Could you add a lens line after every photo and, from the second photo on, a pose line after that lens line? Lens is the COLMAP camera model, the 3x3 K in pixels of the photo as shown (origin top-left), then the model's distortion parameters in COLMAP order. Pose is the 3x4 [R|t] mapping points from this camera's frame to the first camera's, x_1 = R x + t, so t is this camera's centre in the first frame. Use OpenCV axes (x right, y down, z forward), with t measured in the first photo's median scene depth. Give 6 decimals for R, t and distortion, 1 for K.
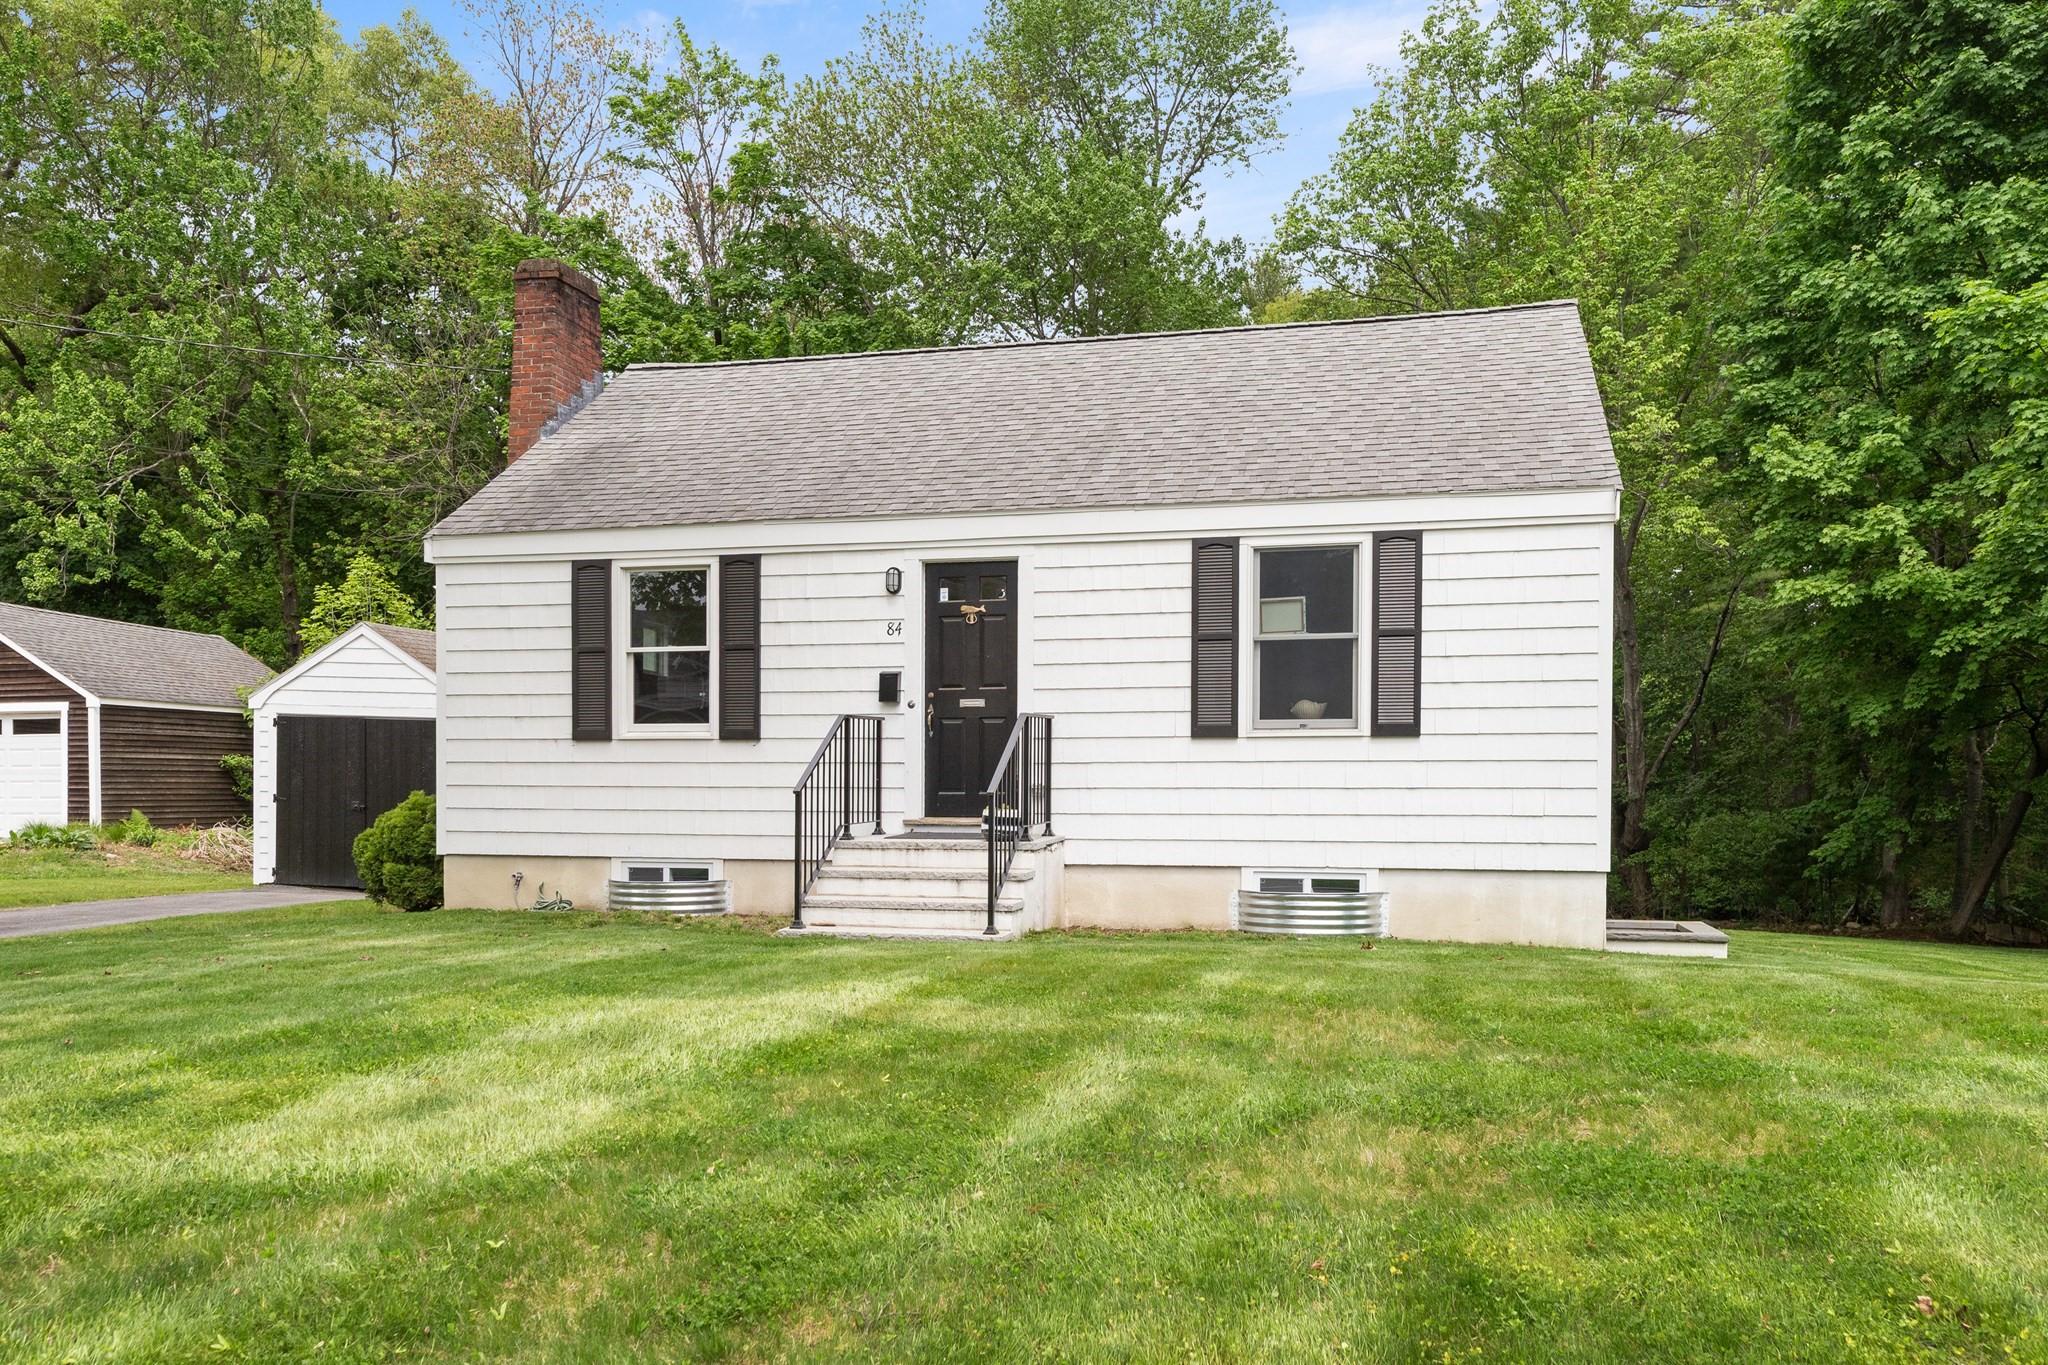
lens RADIAL K [[1560.0, 0, 1024.0], [0, 1560.0, 682.5], [0, 0, 1]] dist [0.002192, -0.001955]
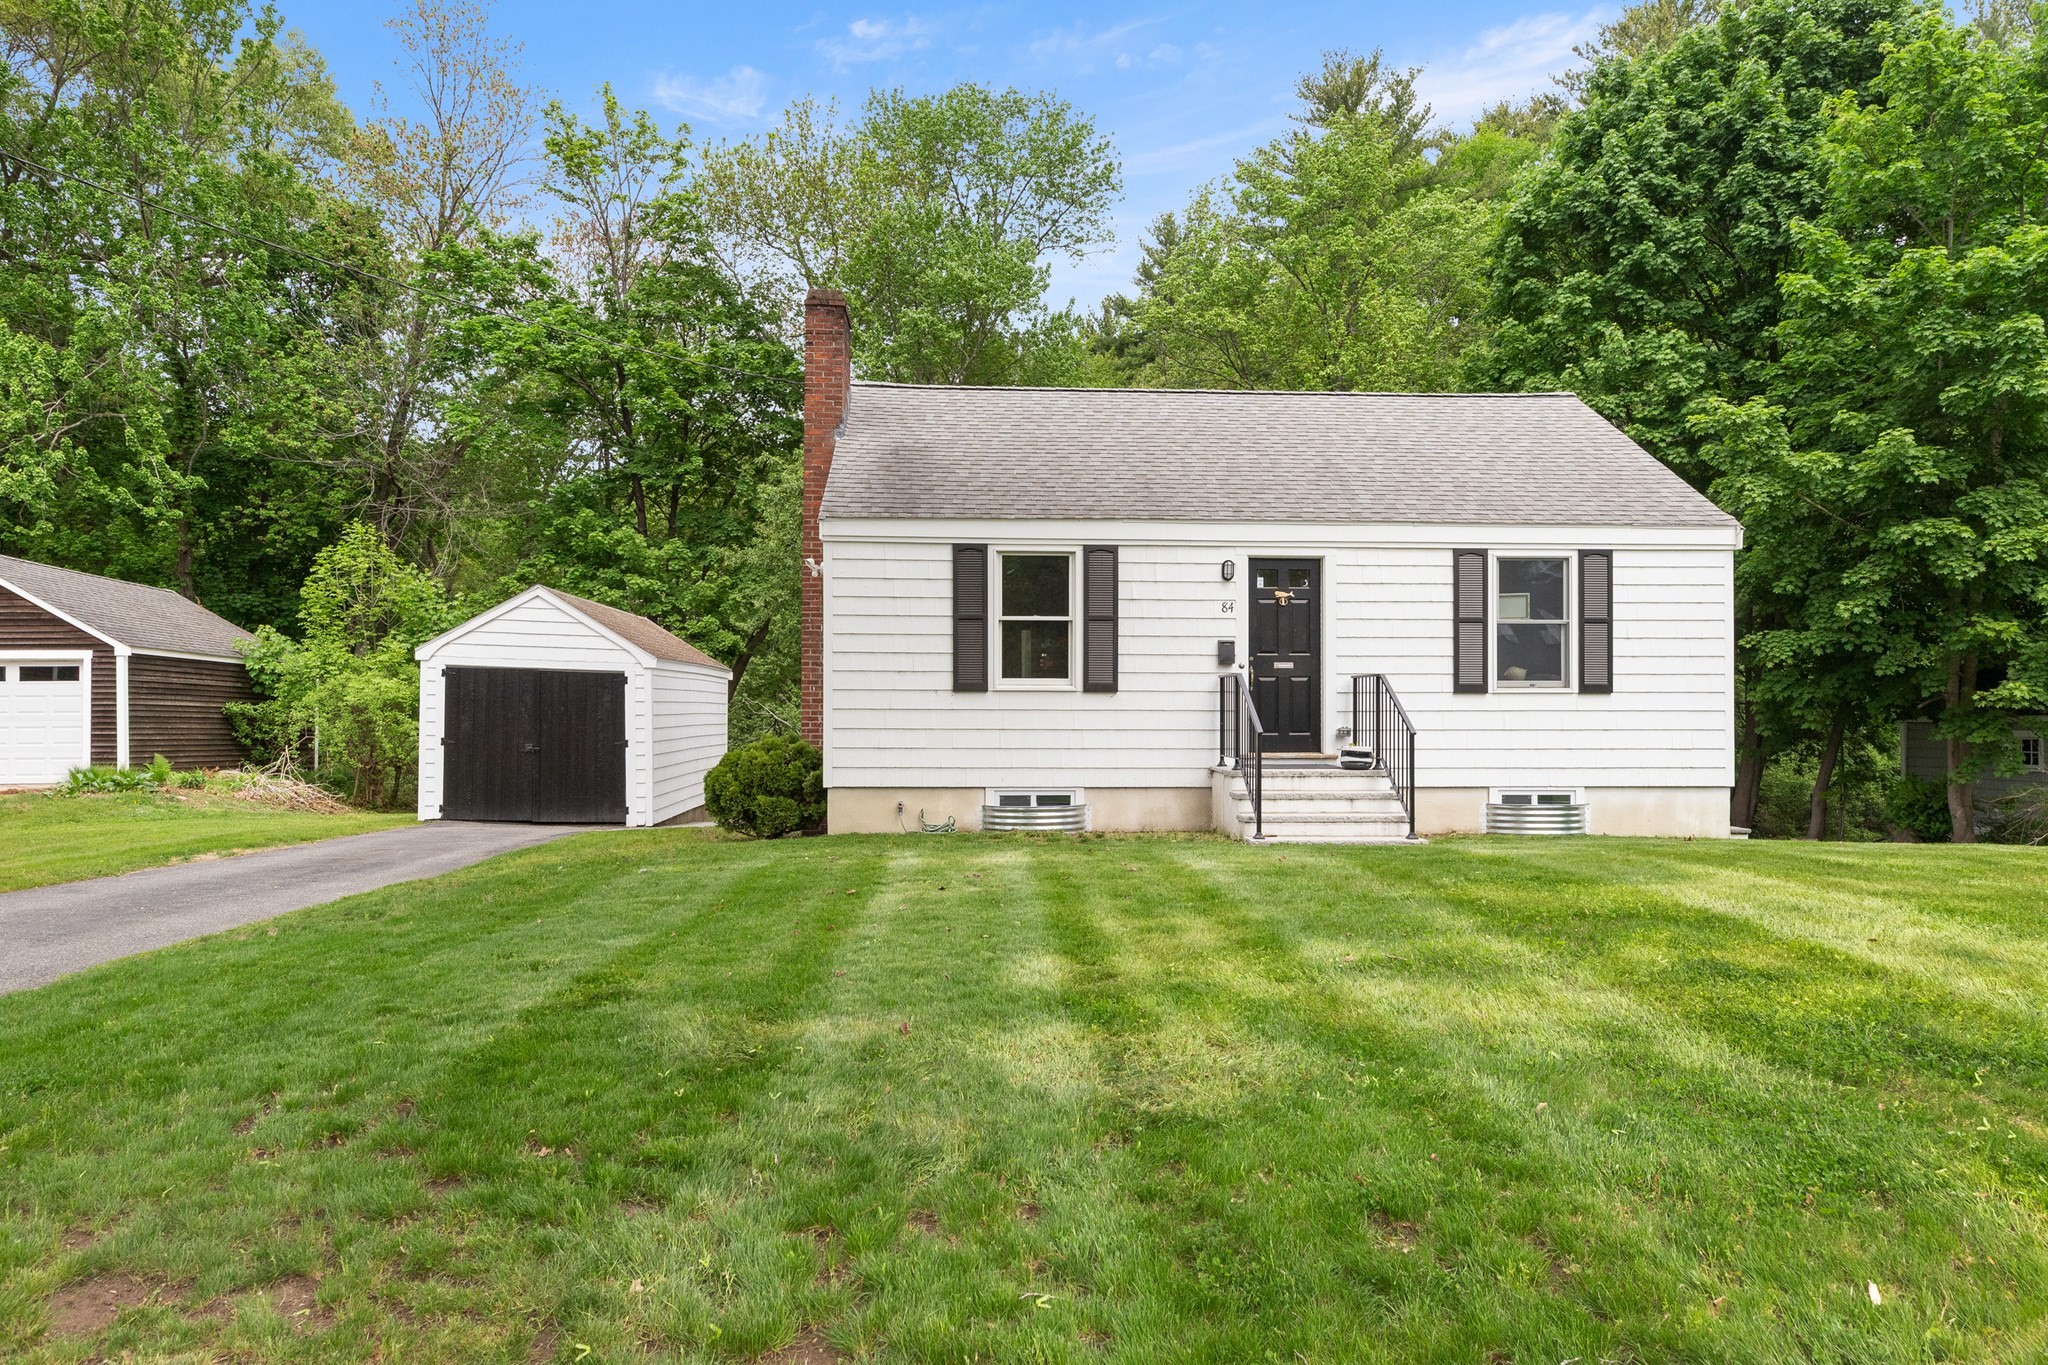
lens RADIAL K [[1223.4, 0, 1023.6], [0, 1223.4, 623.1], [0, 0, 1]] dist [0.014189, 0.000544]
pose [[0.955020, 0.024285, 0.295546, -0.521609], [-0.017956, 0.999548, -0.024110, 0.005997], [-0.295998, 0.017719, 0.955024, 0.073396]]
